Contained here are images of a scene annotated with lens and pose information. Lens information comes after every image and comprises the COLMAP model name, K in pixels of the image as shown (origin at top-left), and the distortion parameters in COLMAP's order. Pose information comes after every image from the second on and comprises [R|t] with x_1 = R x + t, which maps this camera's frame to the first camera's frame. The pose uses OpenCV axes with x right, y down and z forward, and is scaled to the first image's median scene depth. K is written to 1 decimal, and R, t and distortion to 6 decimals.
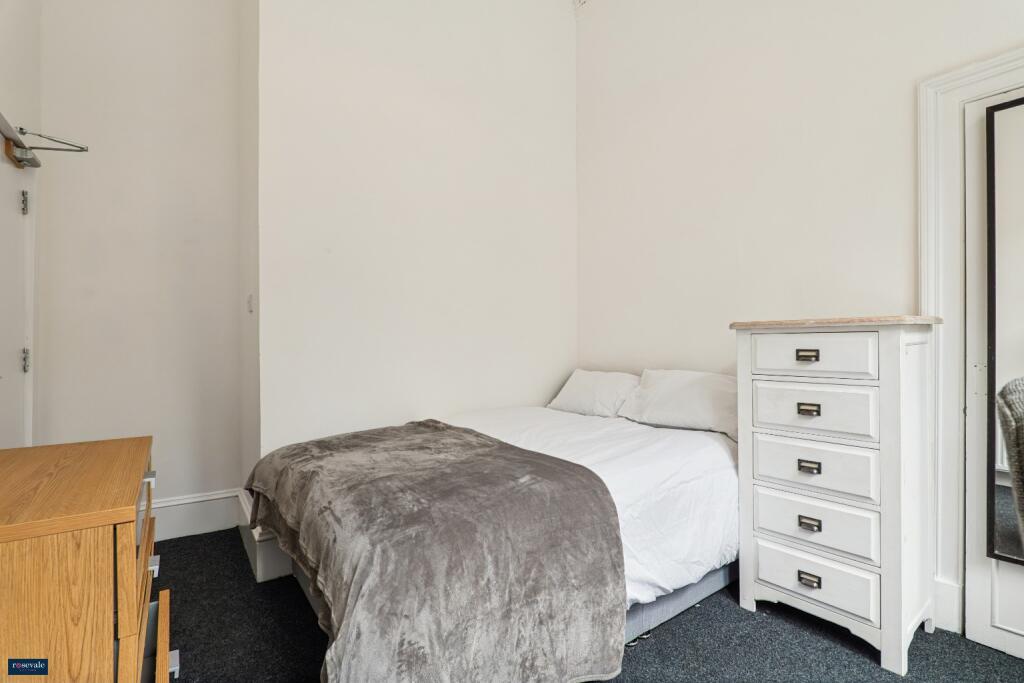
lens RADIAL K [[477.8, 0, 511.7], [0, 477.8, 346.3], [0, 0, 1]] dist [-0.021723, 0.000363]
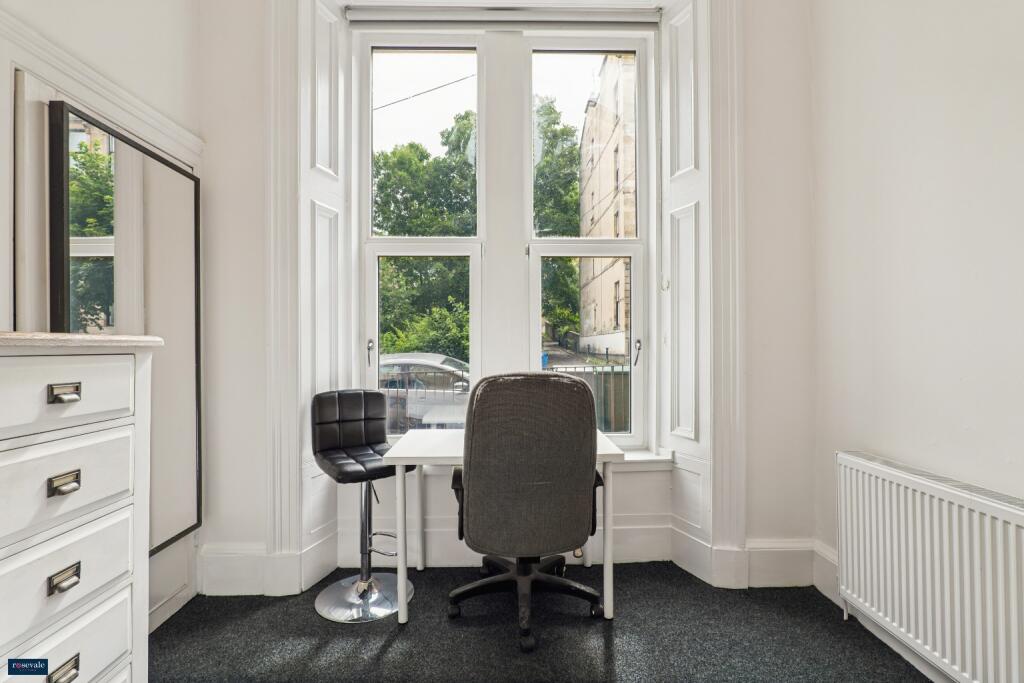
lens RADIAL K [[477.8, 0, 511.7], [0, 477.8, 346.3], [0, 0, 1]] dist [-0.021723, 0.000363]
pose [[-0.802363, 0.004007, 0.596823, -0.184142], [0.008343, 0.999955, 0.004503, -0.038555], [-0.596778, 0.008592, -0.802360, 1.122460]]
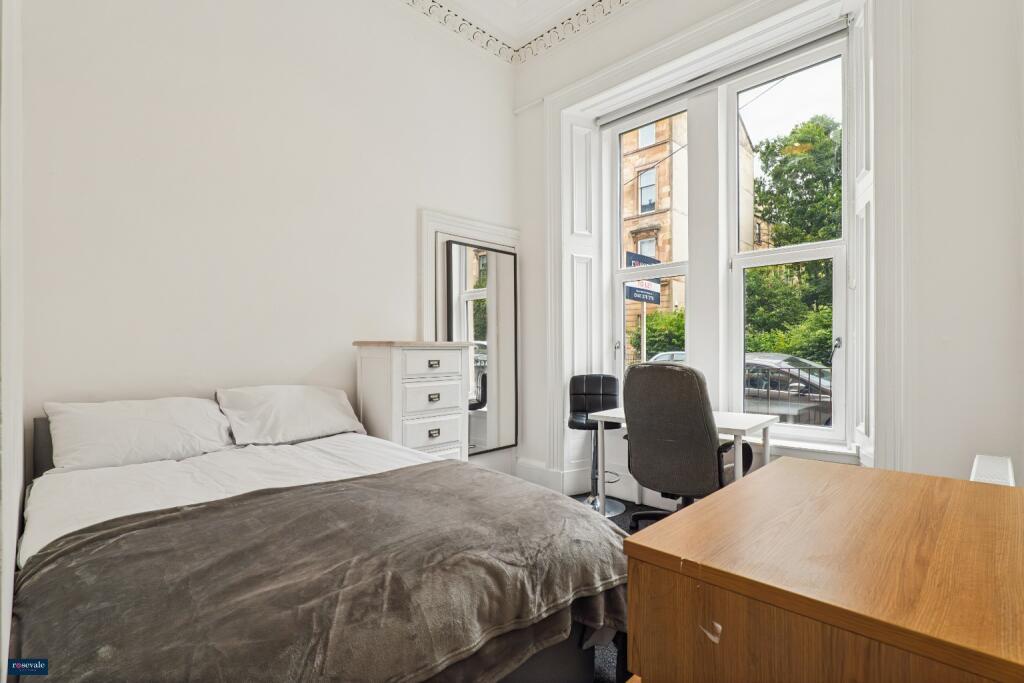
lens RADIAL K [[477.8, 0, 511.7], [0, 477.8, 346.3], [0, 0, 1]] dist [-0.021723, 0.000363]
pose [[-0.124641, 0.007950, 0.992170, -1.002346], [0.013265, 0.999892, -0.006346, -0.026173], [-0.992113, 0.012370, -0.124733, 0.927709]]
